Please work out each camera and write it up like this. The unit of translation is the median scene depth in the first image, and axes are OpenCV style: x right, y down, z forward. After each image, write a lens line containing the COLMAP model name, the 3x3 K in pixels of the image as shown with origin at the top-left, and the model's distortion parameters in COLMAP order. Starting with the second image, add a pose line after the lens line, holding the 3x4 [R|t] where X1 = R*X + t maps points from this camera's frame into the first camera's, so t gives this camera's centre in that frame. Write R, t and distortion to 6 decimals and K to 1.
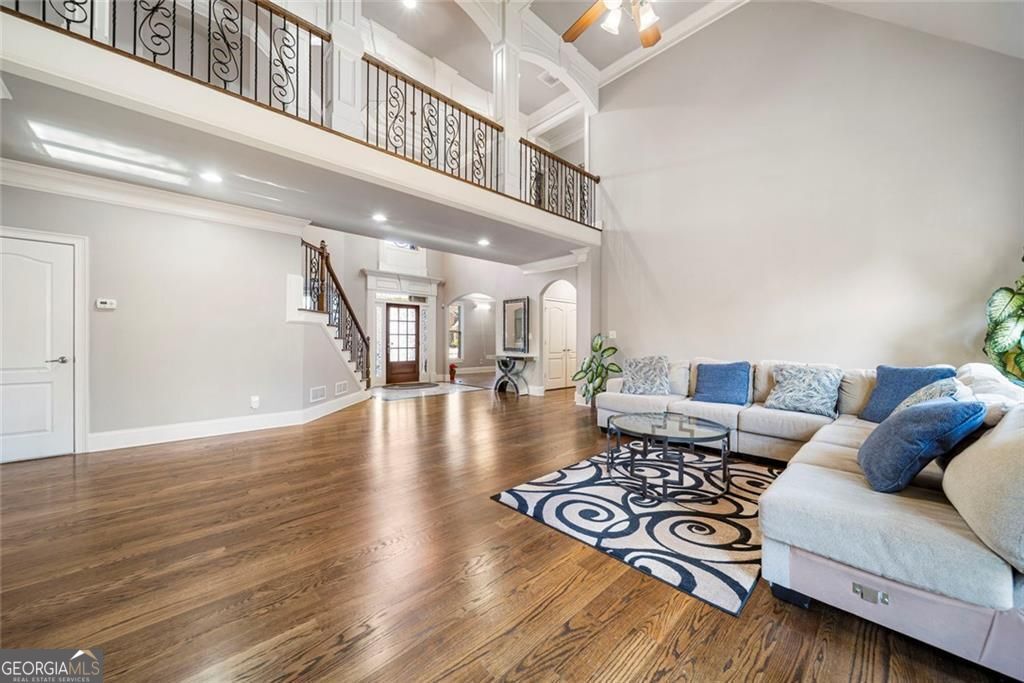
lens RADIAL K [[369.3, 0, 514.5], [0, 369.3, 341.0], [0, 0, 1]] dist [-0.001423, -0.000307]
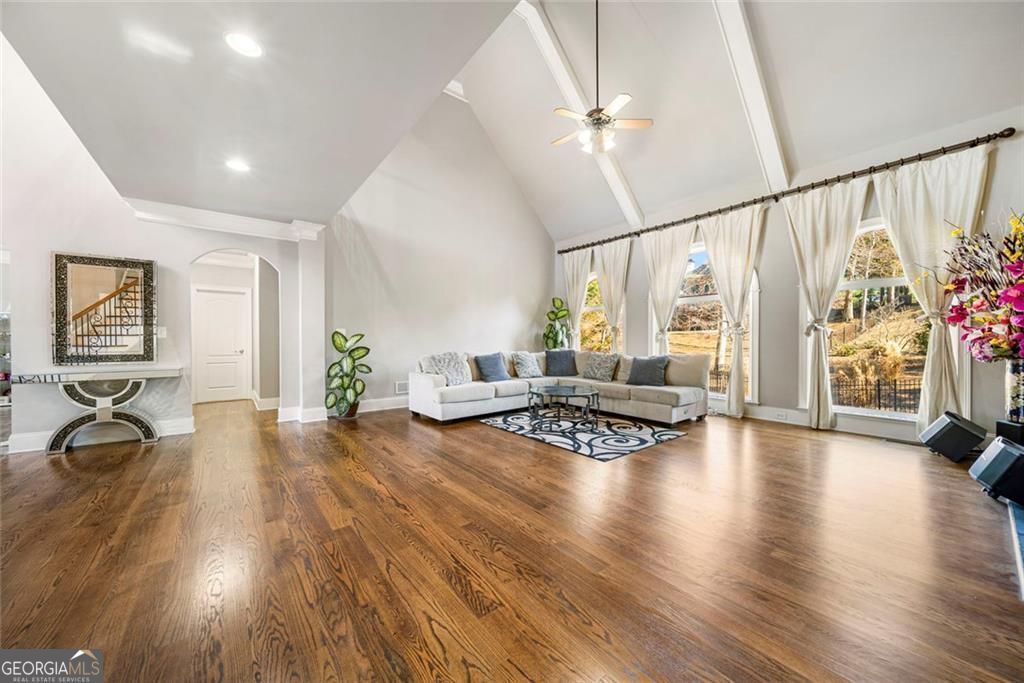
lens RADIAL K [[367.6, 0, 516.5], [0, 367.6, 345.6], [0, 0, 1]] dist [-0.001813, -0.000300]
pose [[0.085974, -0.019451, 0.996107, -0.463627], [0.004530, 0.999807, 0.019132, -0.001447], [-0.996287, 0.002868, 0.086045, 0.408382]]
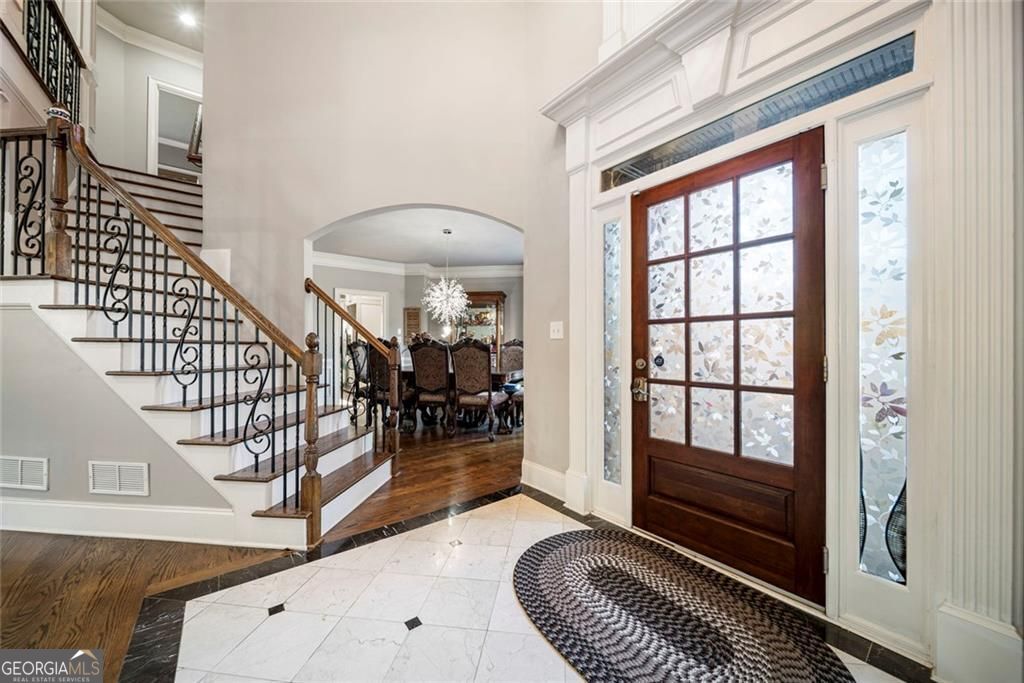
lens RADIAL K [[367.6, 0, 516.5], [0, 367.6, 345.6], [0, 0, 1]] dist [-0.001813, -0.000300]
pose [[-0.083869, -0.004161, -0.996468, -0.112734], [-0.003089, 0.999988, -0.003916, -0.001674], [0.996472, 0.002750, -0.083881, 1.097528]]
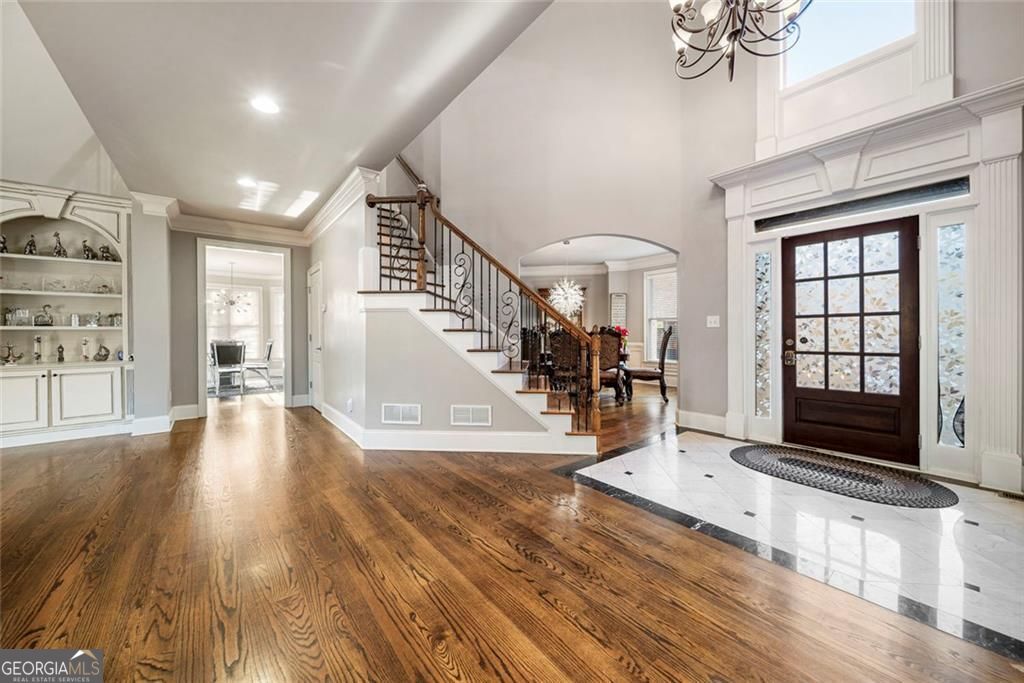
lens RADIAL K [[371.3, 0, 513.2], [0, 371.3, 336.2], [0, 0, 1]] dist [-0.002054, -0.000422]
pose [[-0.076042, 0.003065, -0.997100, 0.086541], [0.004779, 0.999985, 0.002709, 0.000295], [0.997093, -0.004559, -0.076056, 0.860929]]
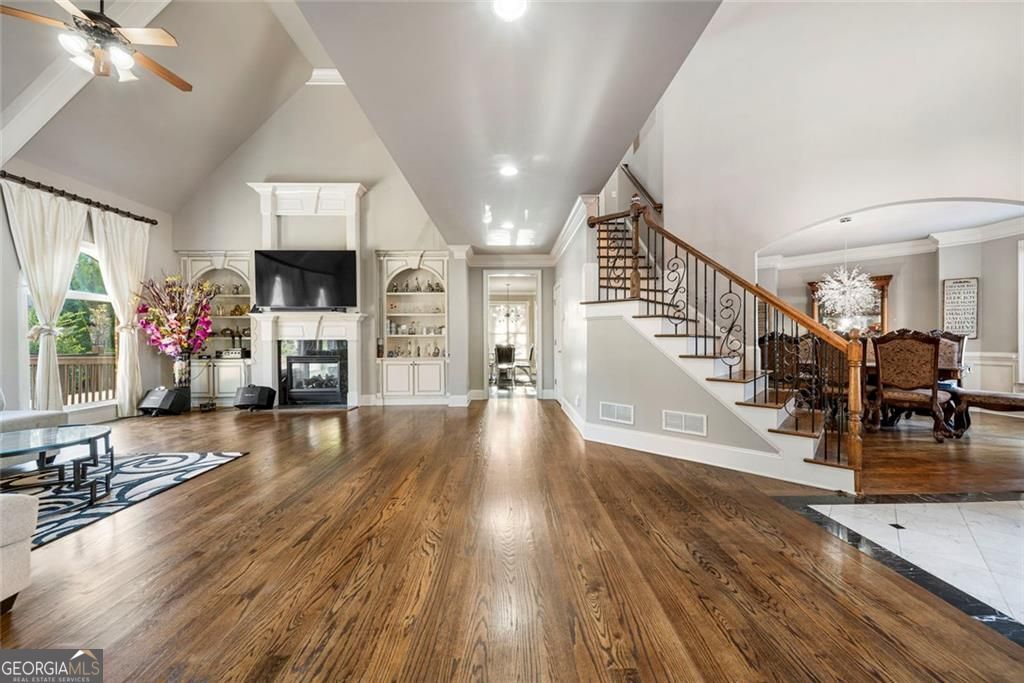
lens RADIAL K [[370.8, 0, 512.4], [0, 370.8, 343.8], [0, 0, 1]] dist [-0.002804, -0.000231]
pose [[-0.670345, 0.006719, -0.742019, 0.103960], [0.002236, 0.999973, 0.007036, 0.000319], [0.742046, 0.003057, -0.670342, 0.919861]]
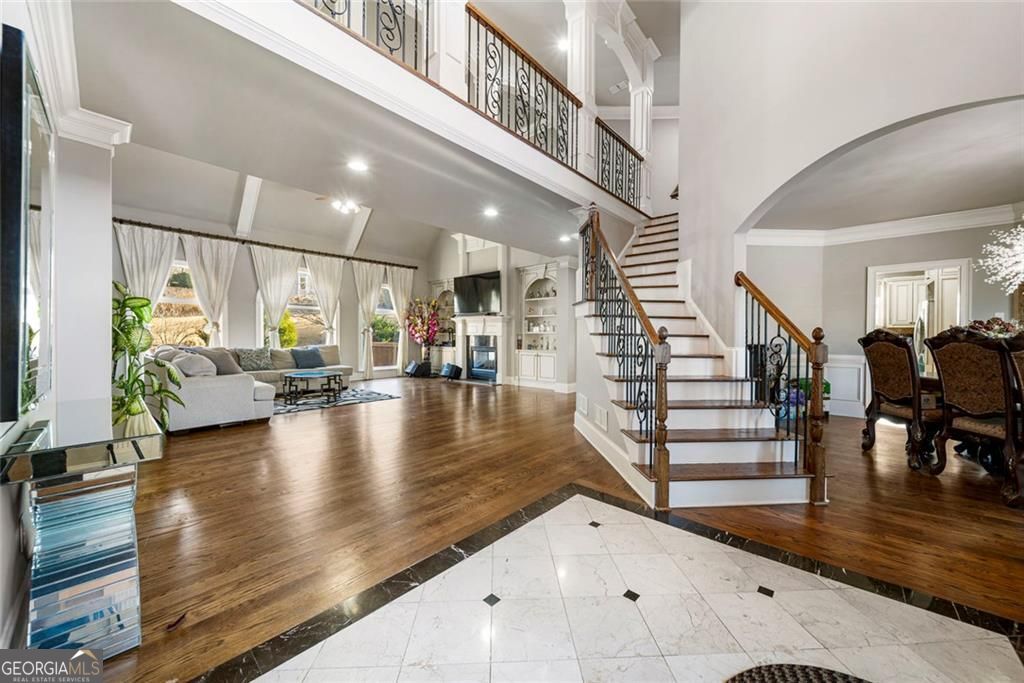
lens RADIAL K [[369.3, 0, 514.5], [0, 369.3, 341.0], [0, 0, 1]] dist [-0.001423, -0.000307]
pose [[-0.996506, -0.009046, -0.083029, -0.215788], [-0.010246, 0.999849, 0.014046, -0.002949], [0.082889, 0.014847, -0.996448, 1.228237]]
